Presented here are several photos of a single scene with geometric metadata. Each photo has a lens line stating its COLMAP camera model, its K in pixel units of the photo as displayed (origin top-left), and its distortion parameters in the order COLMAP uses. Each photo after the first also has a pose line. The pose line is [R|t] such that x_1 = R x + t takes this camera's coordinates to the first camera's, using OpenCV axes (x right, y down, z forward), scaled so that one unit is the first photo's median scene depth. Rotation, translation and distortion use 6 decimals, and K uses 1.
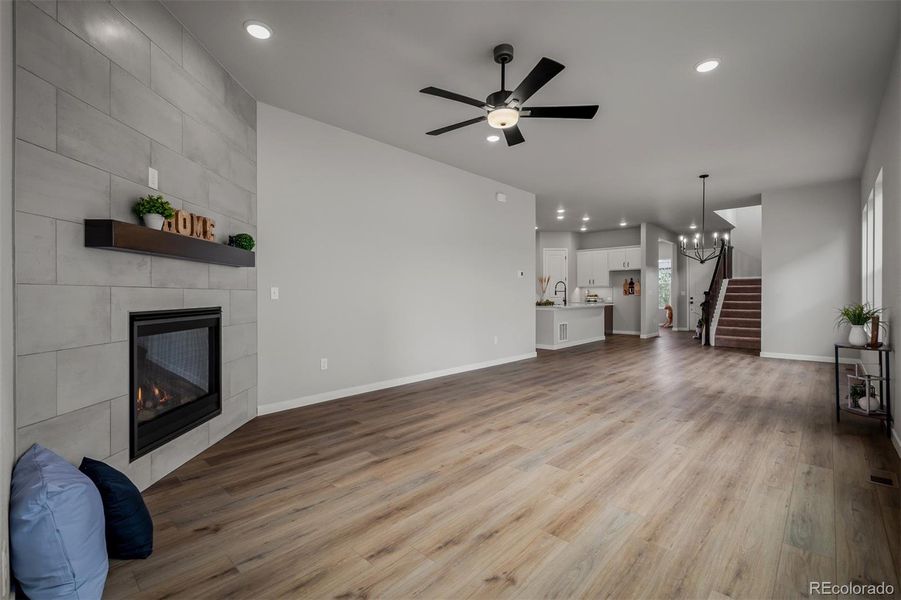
lens RADIAL K [[405.0, 0, 449.8], [0, 405.0, 295.9], [0, 0, 1]] dist [0.000583, -0.000312]
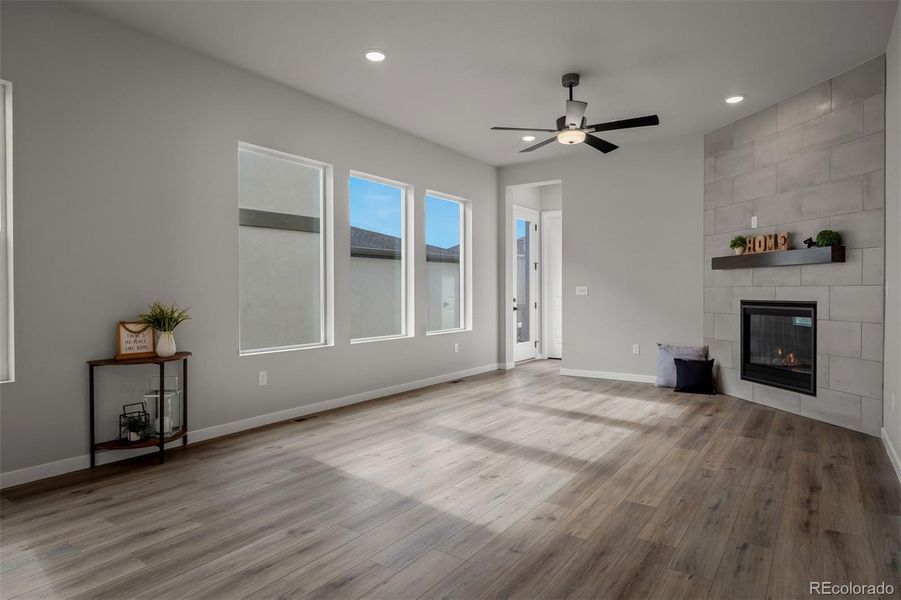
lens RADIAL K [[512.3, 0, 452.6], [0, 512.3, 295.7], [0, 0, 1]] dist [-0.002154, 0.000792]
pose [[-0.988877, 0.004140, -0.148681, 0.229504], [0.002323, 0.999921, 0.012388, -0.003219], [0.148720, 0.011905, -0.988808, 0.805366]]
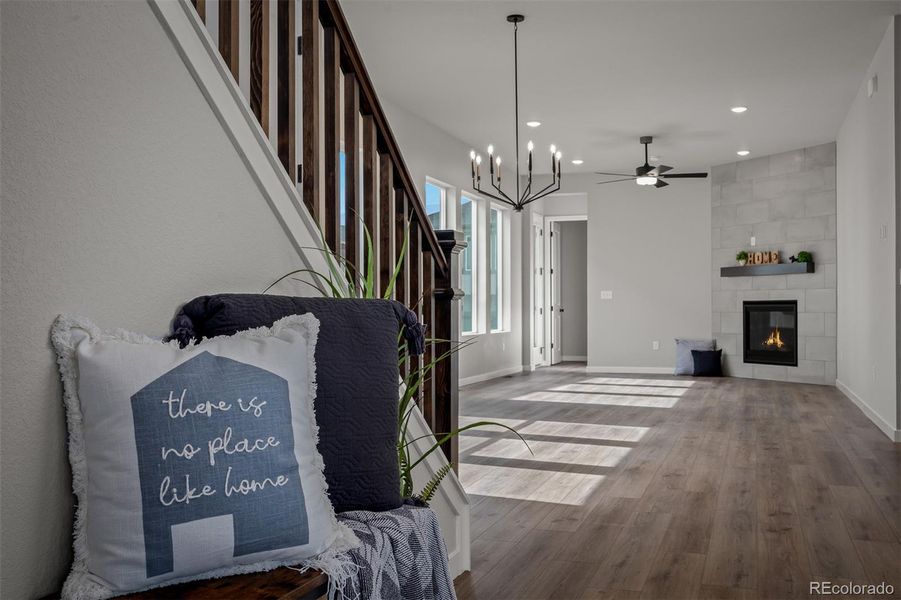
lens RADIAL K [[848.9, 0, 450.6], [0, 848.9, 300.8], [0, 0, 1]] dist [-0.006624, 0.000000]
pose [[-0.912544, -0.002880, -0.408968, 0.739424], [0.000011, 0.999975, -0.007067, 0.019420], [0.408978, -0.006454, -0.912521, 1.255609]]
